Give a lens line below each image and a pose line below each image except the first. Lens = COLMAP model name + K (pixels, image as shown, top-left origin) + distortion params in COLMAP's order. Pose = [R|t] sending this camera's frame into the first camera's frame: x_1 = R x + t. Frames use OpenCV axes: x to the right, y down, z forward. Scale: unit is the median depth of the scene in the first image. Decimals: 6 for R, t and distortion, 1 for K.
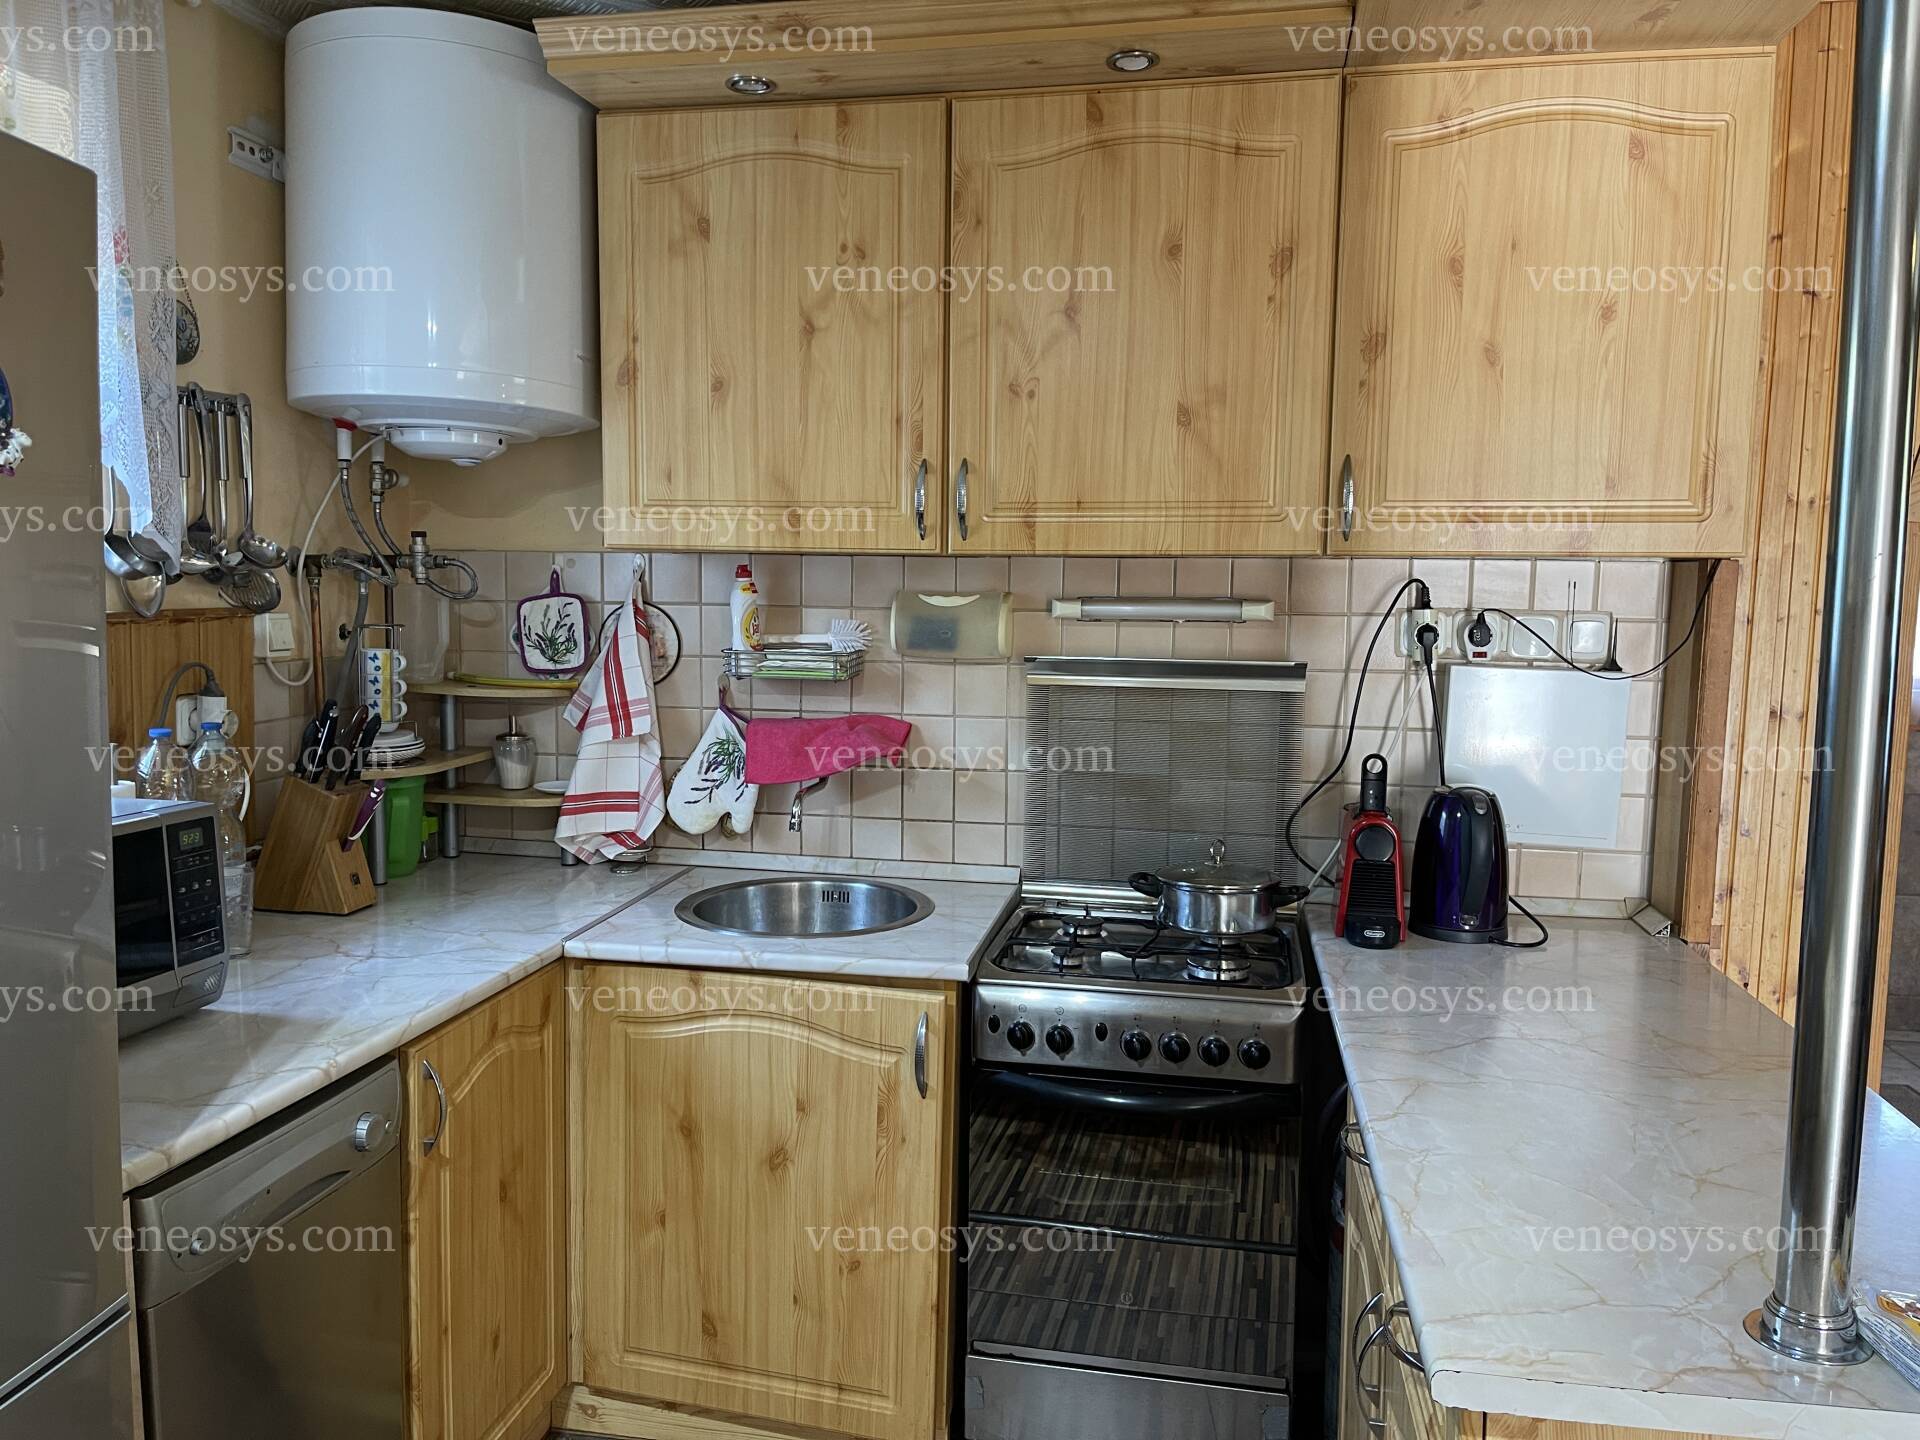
lens RADIAL K [[1444.7, 0, 939.9], [0, 1444.7, 714.5], [0, 0, 1]] dist [0.045228, -0.046964]
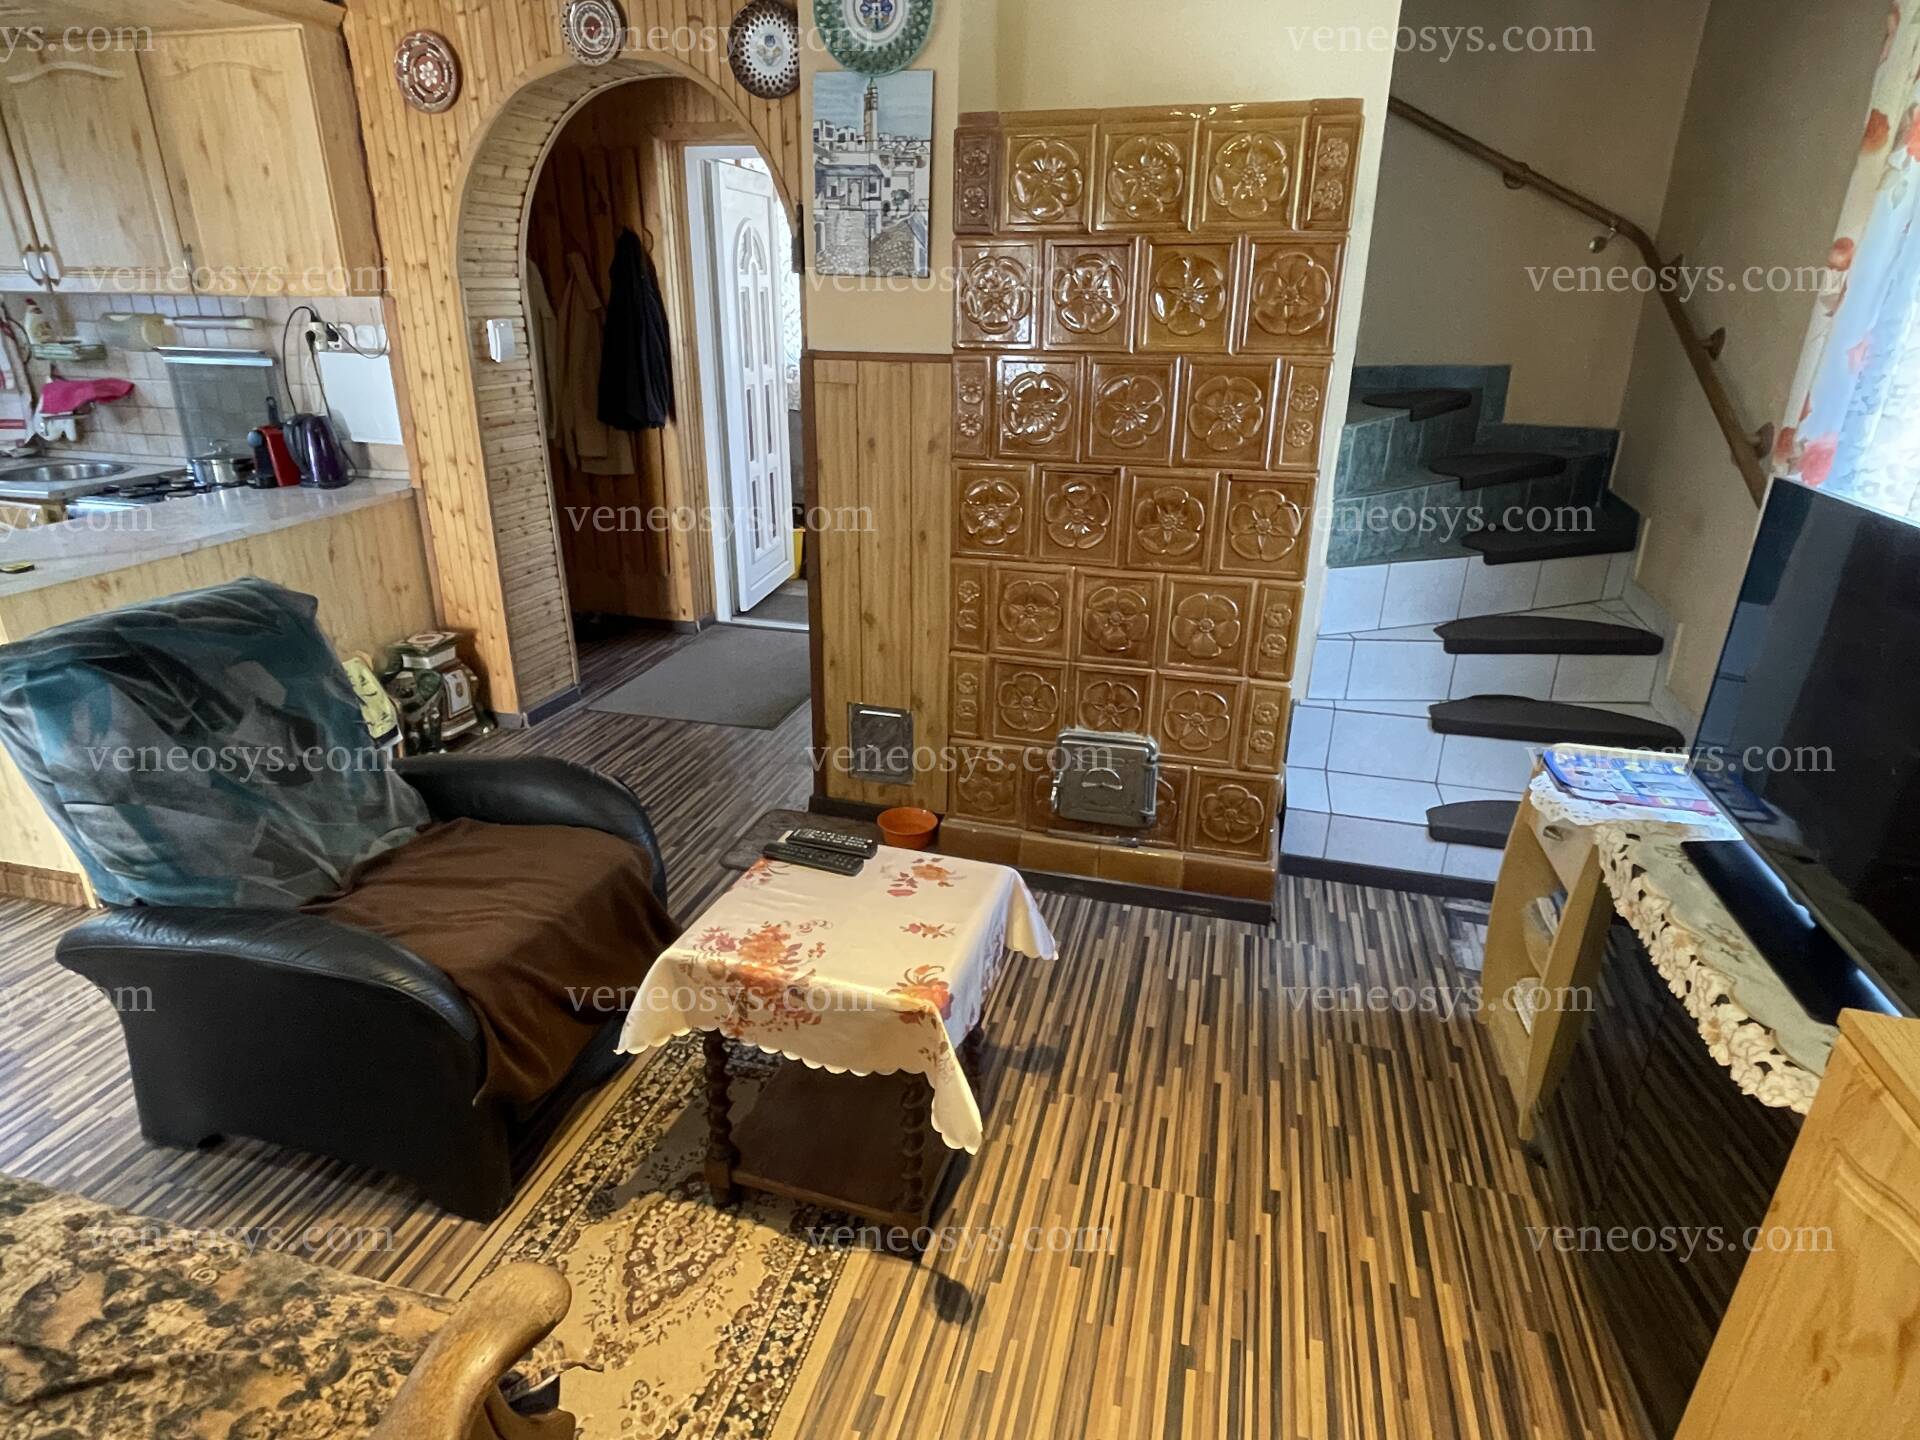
lens RADIAL K [[1092.6, 0, 948.7], [0, 1092.6, 727.4], [0, 0, 1]] dist [-0.005678, 0.002712]
pose [[0.997906, 0.022027, -0.060816, 1.394902], [-0.003913, 0.959068, 0.283149, 0.036273], [0.064564, -0.282318, 0.957146, -0.578097]]
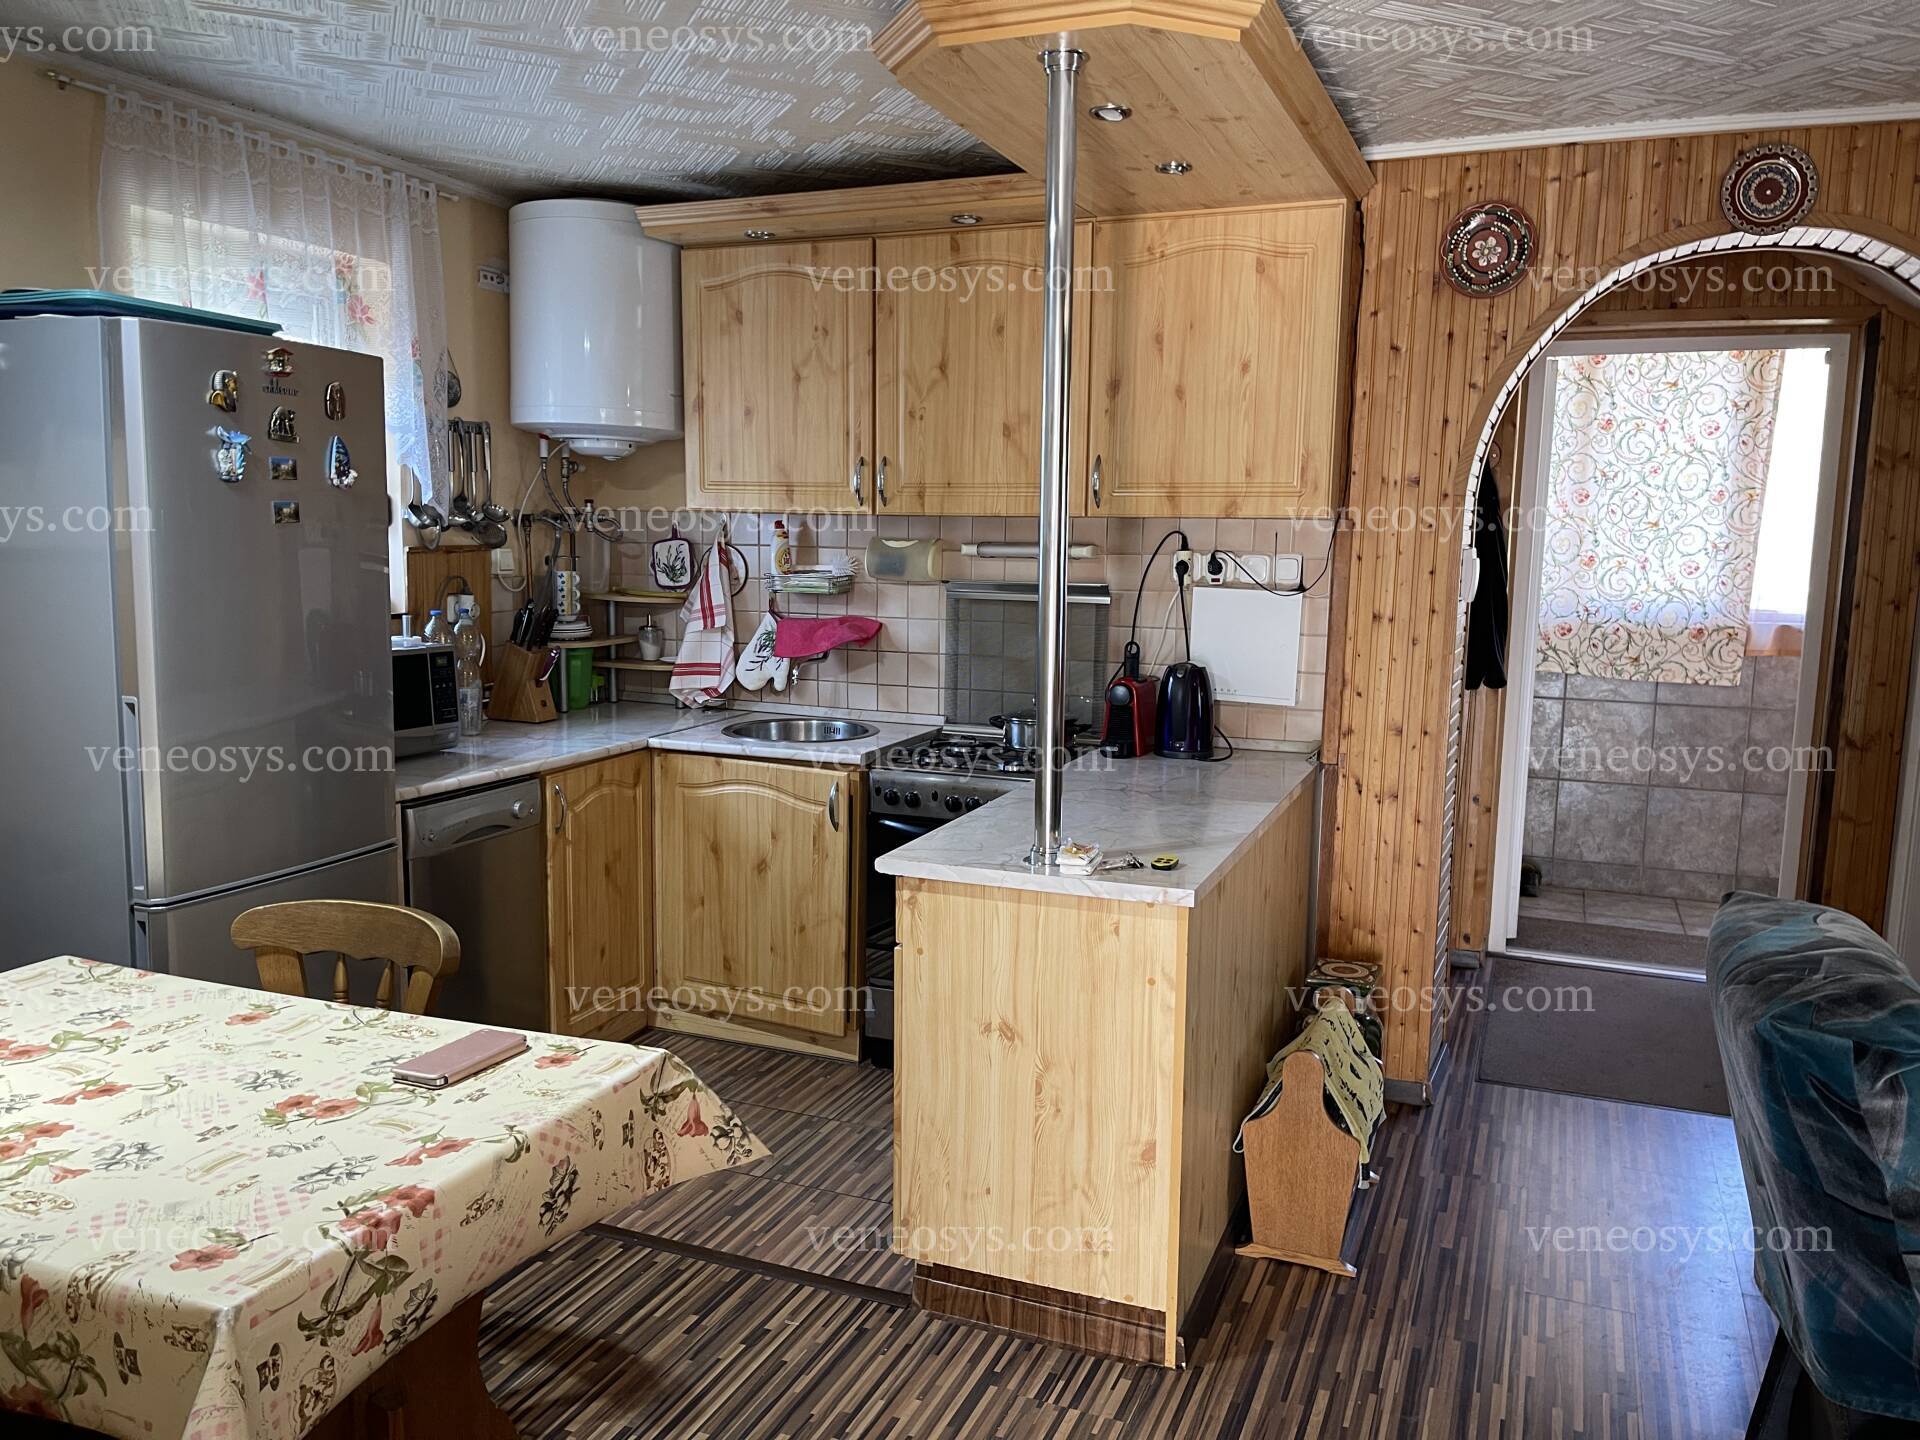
lens RADIAL K [[1444.7, 0, 954.2], [0, 1444.7, 726.4], [0, 0, 1]] dist [0.045228, -0.046964]
pose [[0.979660, 0.030262, -0.198372, 0.430348], [-0.021639, 0.998730, 0.045494, 0.053034], [0.199496, -0.040276, 0.979070, -0.608167]]
